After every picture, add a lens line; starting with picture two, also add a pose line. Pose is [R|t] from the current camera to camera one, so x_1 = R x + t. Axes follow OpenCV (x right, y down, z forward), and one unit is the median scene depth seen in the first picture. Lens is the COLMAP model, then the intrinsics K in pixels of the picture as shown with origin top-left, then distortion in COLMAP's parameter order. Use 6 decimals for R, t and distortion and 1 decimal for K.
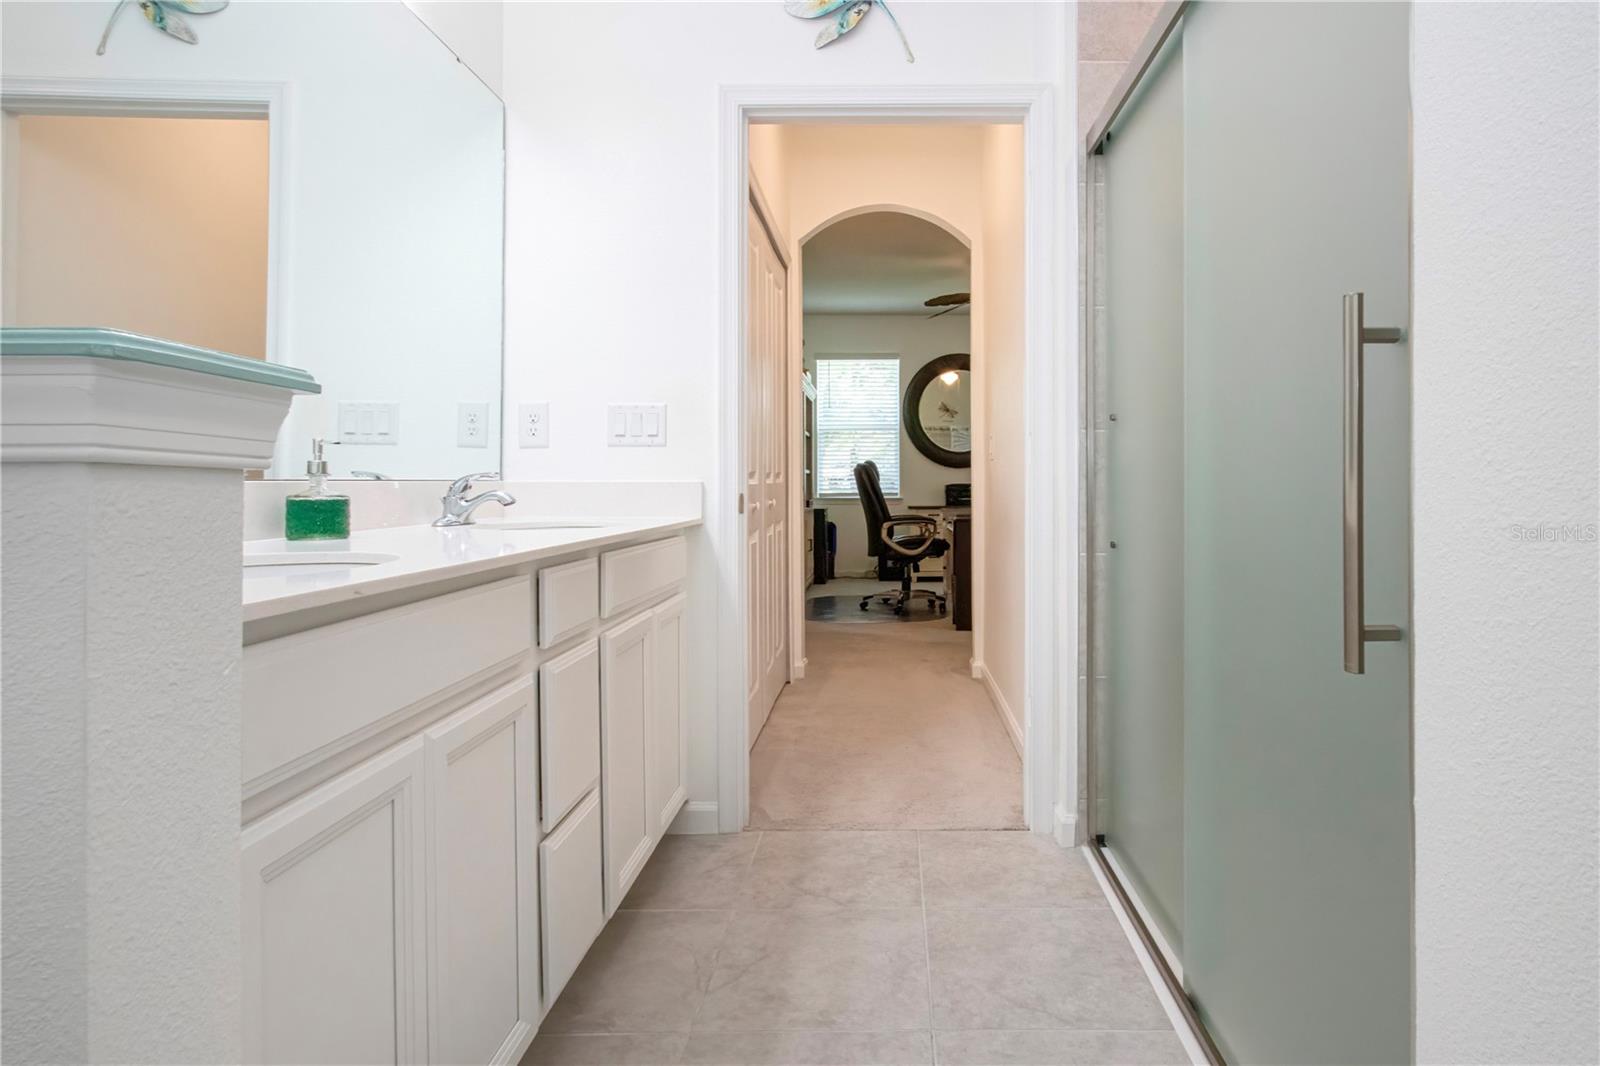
lens RADIAL K [[854.0, 0, 892.2], [0, 854.0, 475.1], [0, 0, 1]] dist [-0.018746, 0.004552]
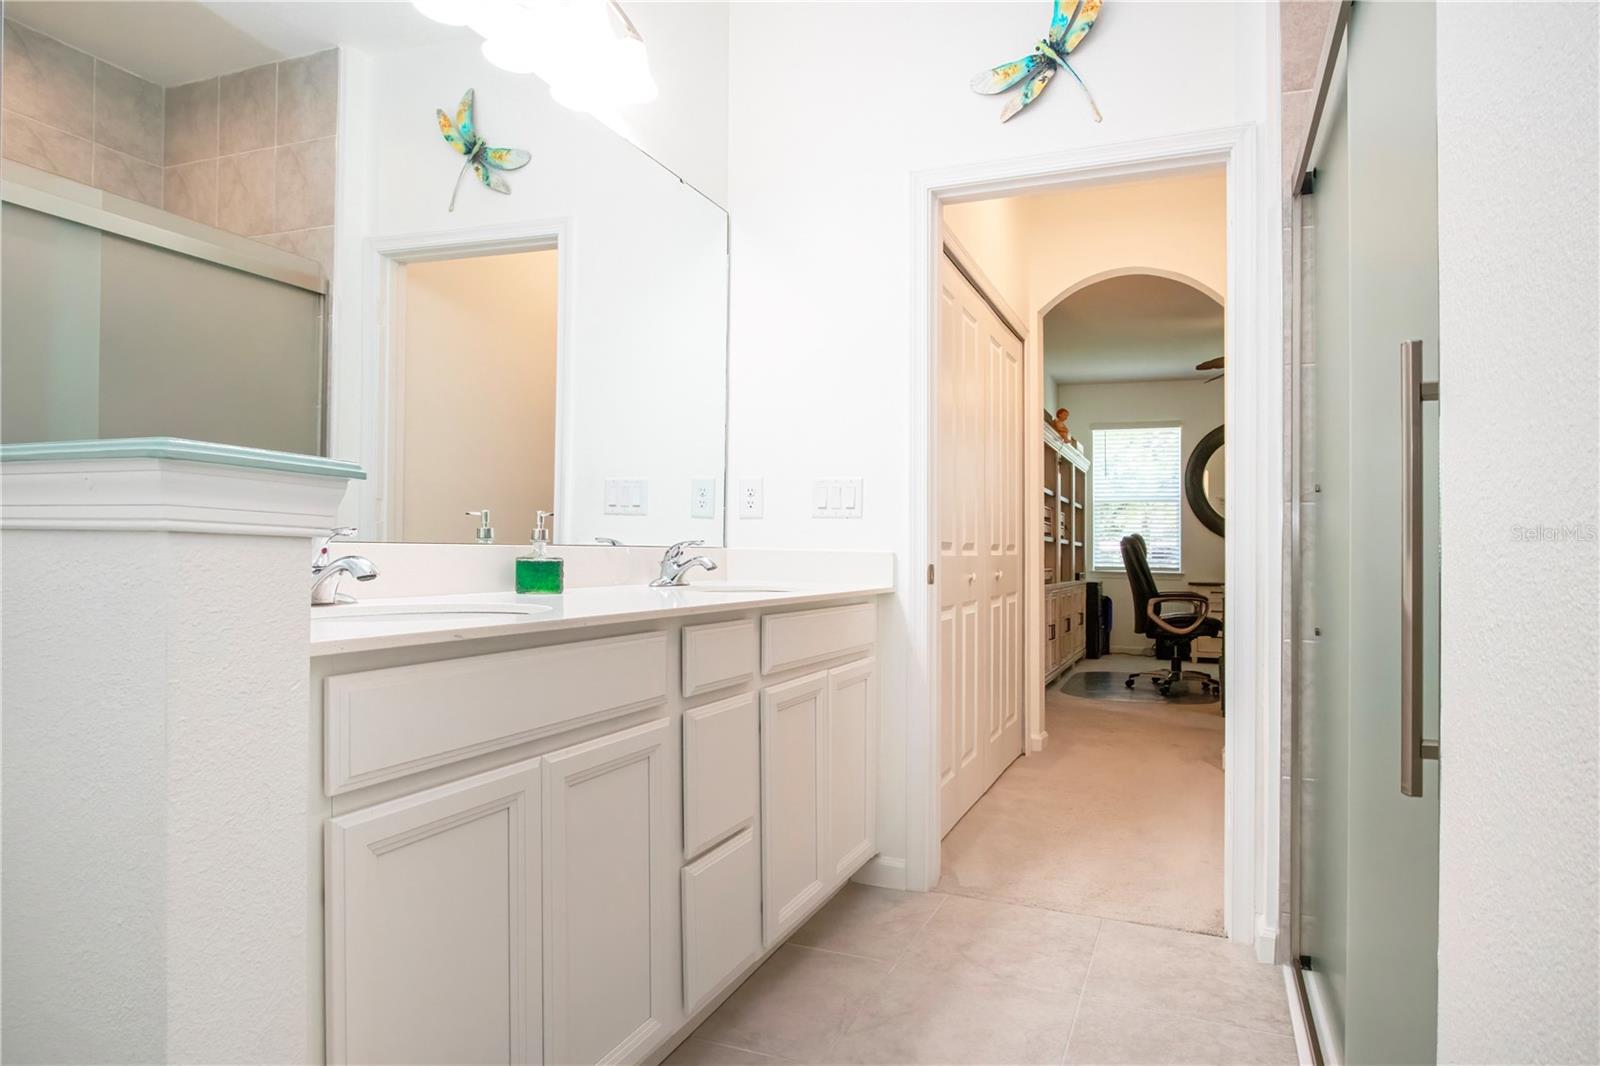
lens RADIAL K [[854.0, 0, 897.2], [0, 854.0, 546.1], [0, 0, 1]] dist [-0.018746, 0.004552]
pose [[0.939371, 0.016393, -0.342510, 0.146514], [-0.016428, 0.999861, 0.002798, -0.002928], [0.342509, 0.002998, 0.939510, 0.016784]]
